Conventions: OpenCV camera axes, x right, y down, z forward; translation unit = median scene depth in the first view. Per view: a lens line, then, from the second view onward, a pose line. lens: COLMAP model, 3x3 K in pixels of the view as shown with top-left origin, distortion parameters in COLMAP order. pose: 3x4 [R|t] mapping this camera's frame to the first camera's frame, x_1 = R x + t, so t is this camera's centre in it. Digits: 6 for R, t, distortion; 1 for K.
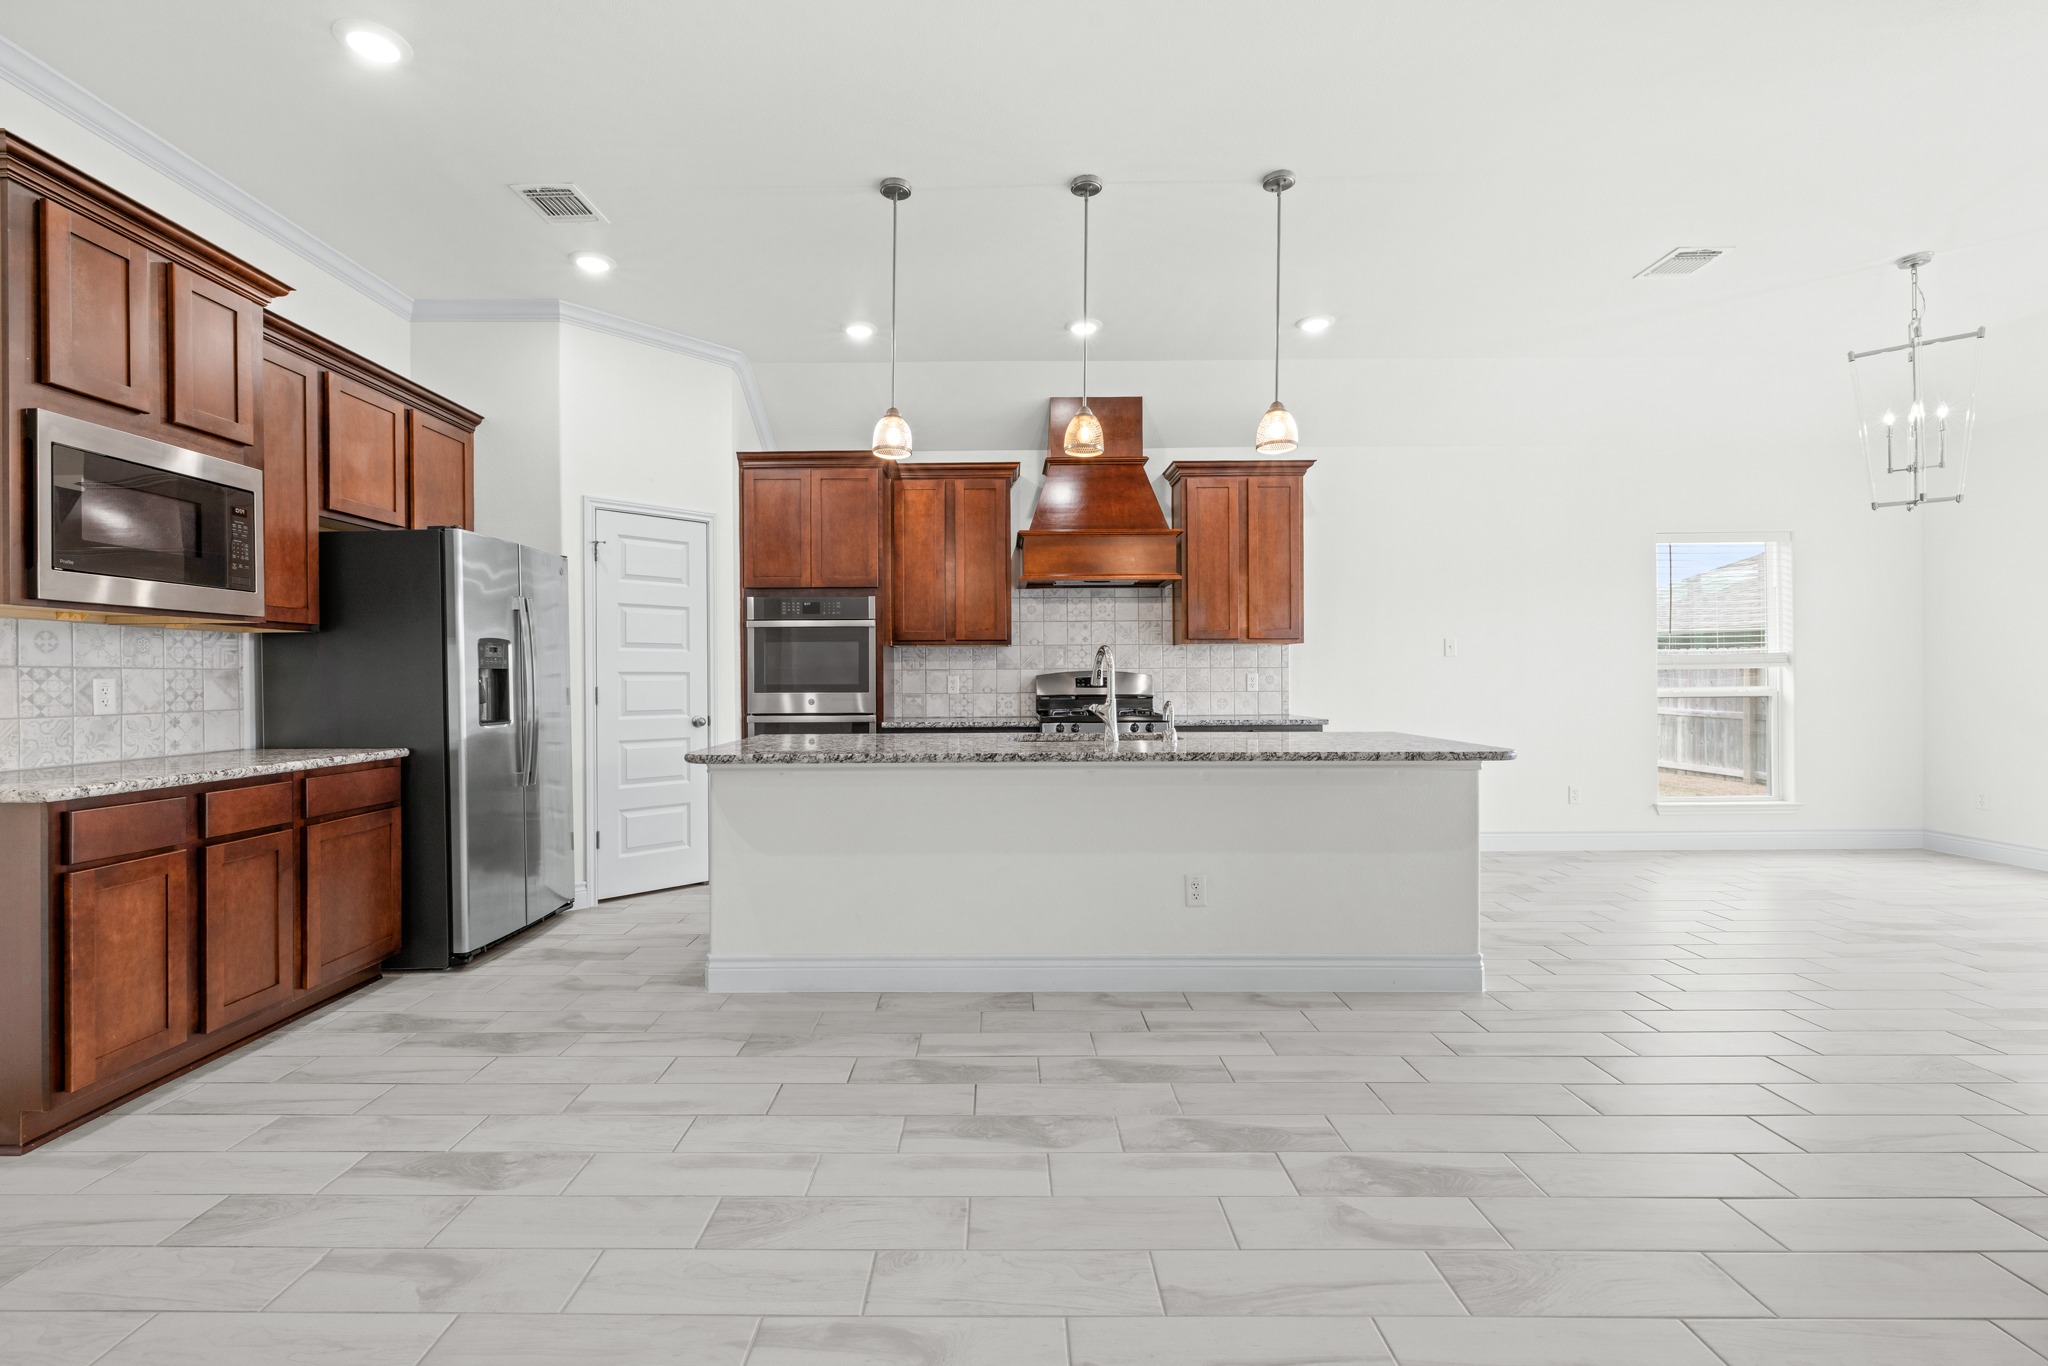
lens RADIAL K [[873.5, 0, 1003.1], [0, 873.5, 680.8], [0, 0, 1]] dist [-0.002442, -0.000205]
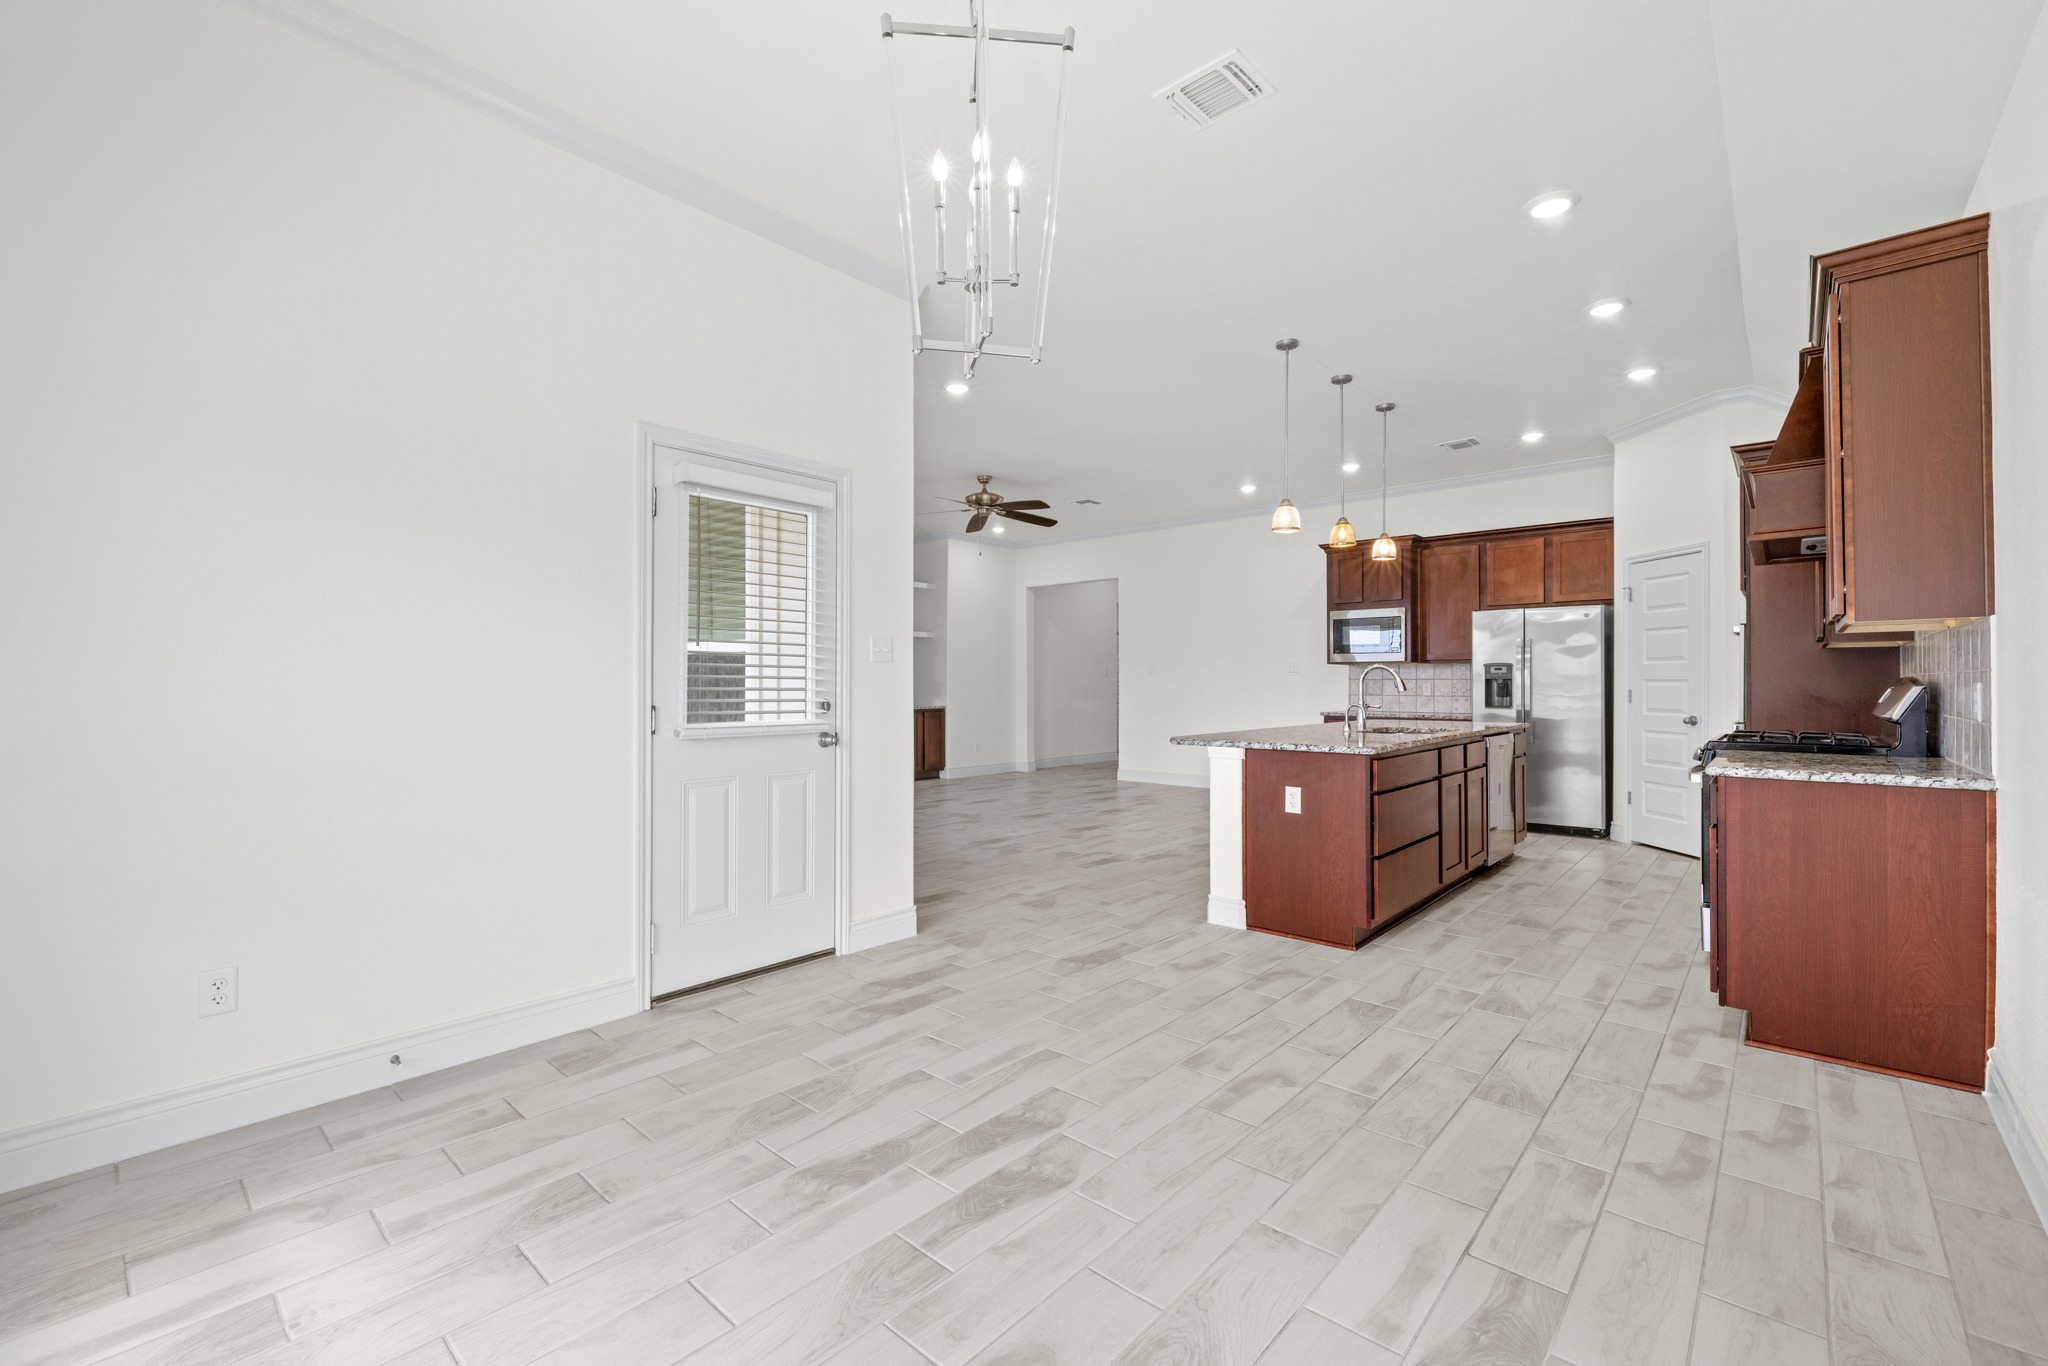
lens RADIAL K [[873.5, 0, 1010.0], [0, 873.5, 679.4], [0, 0, 1]] dist [-0.002442, -0.000205]
pose [[-0.671101, 0.002971, -0.741360, 1.434261], [0.001329, 0.999995, 0.002804, -0.017571], [0.741365, 0.000896, -0.671102, 1.373808]]
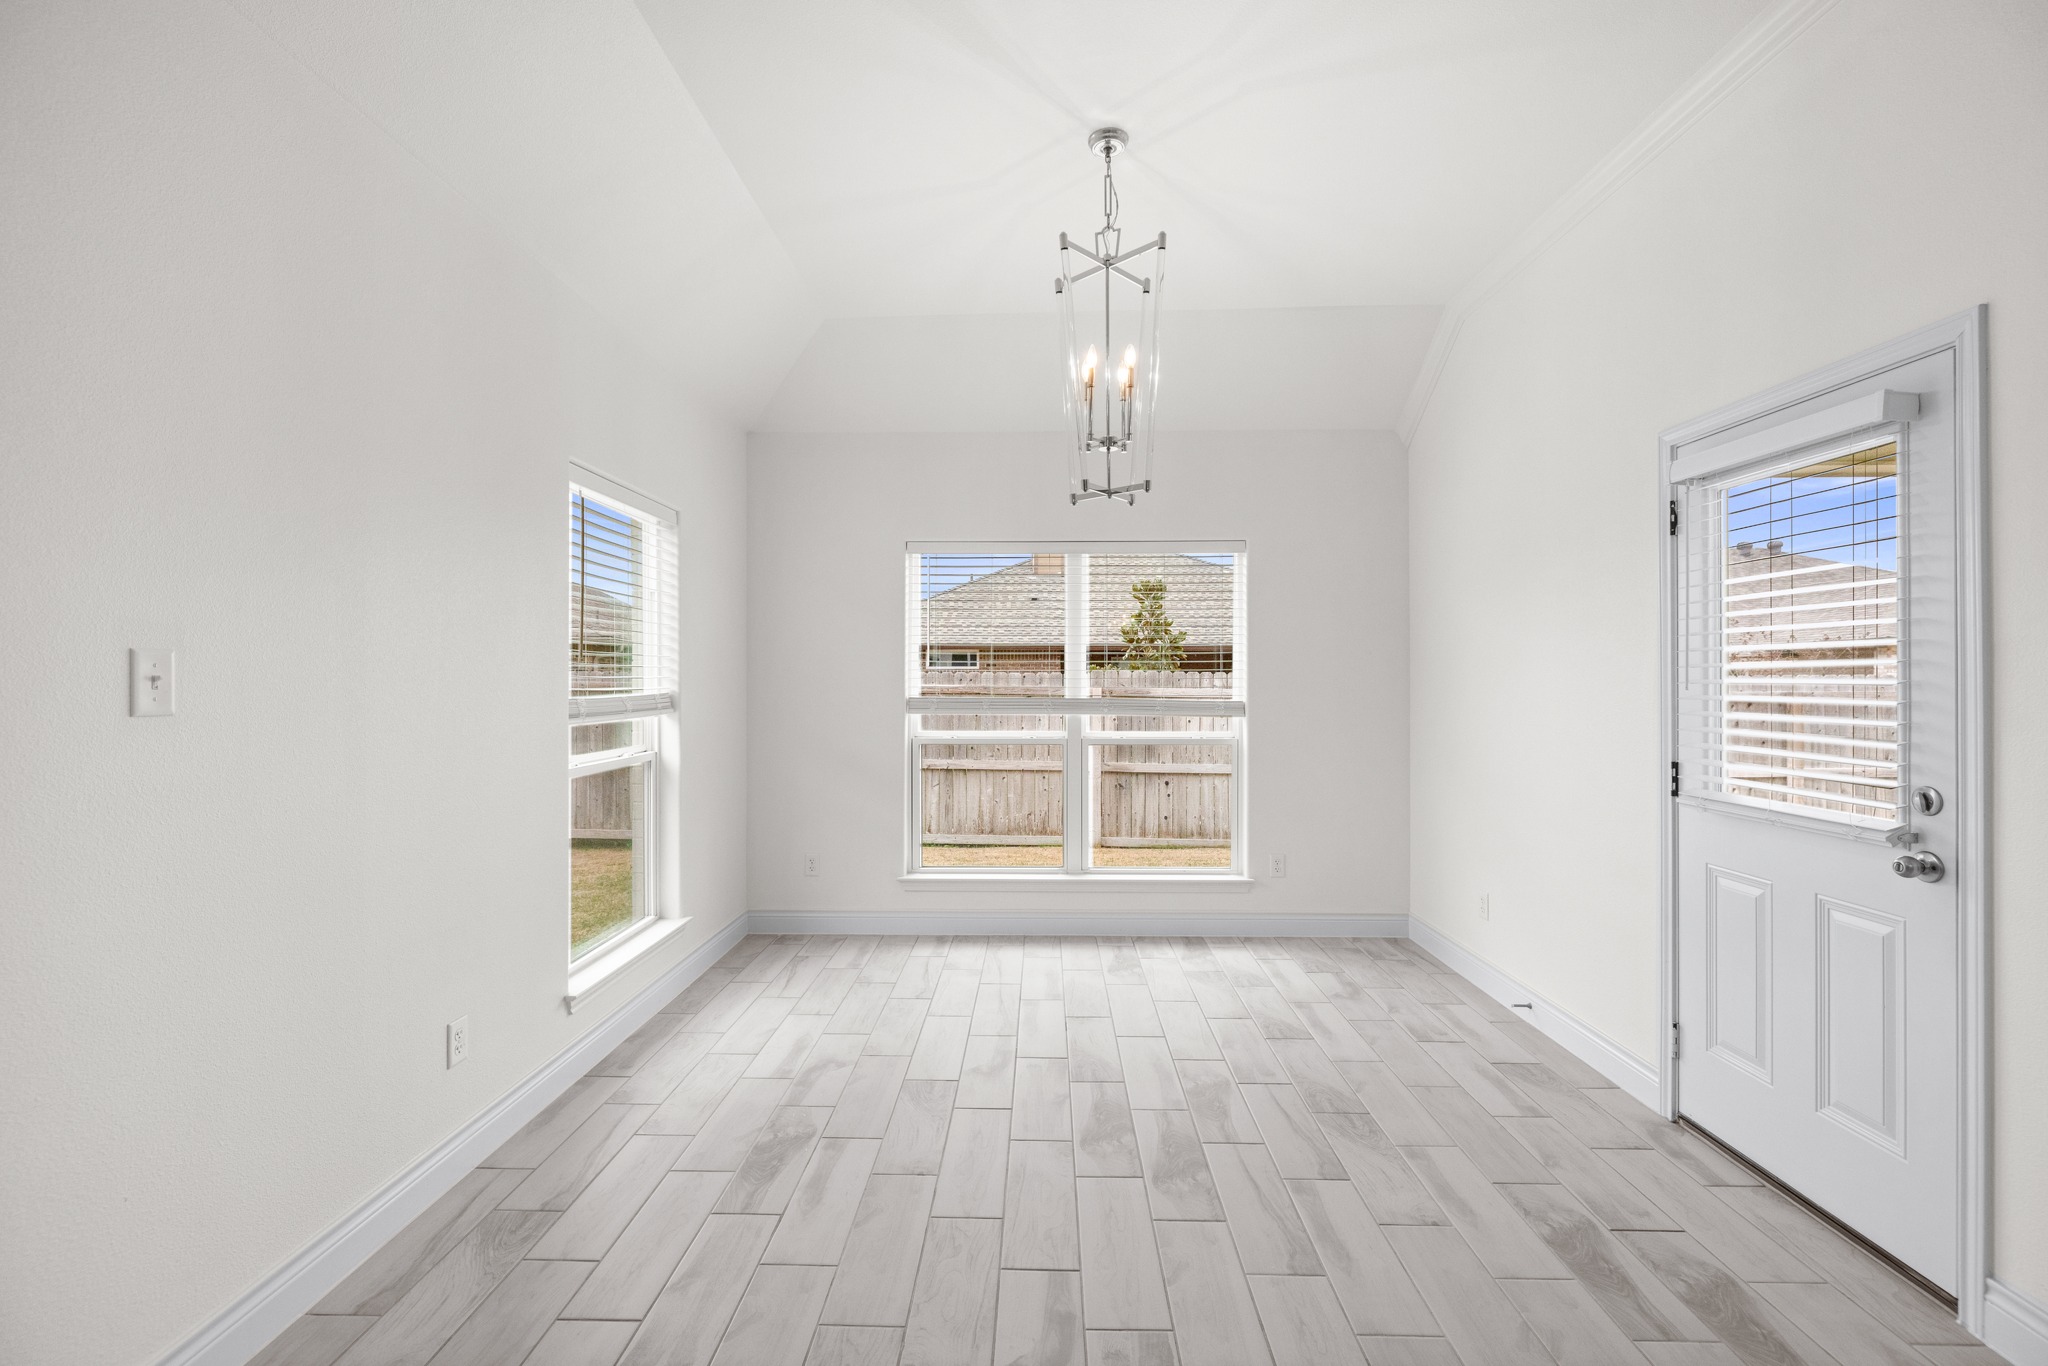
lens RADIAL K [[873.5, 0, 1030.5], [0, 873.5, 688.0], [0, 0, 1]] dist [-0.002442, -0.000205]
pose [[0.015081, -0.000682, 0.999886, 0.365315], [0.005389, 0.999985, 0.000601, -0.052088], [-0.999872, 0.005379, 0.015085, 1.071166]]
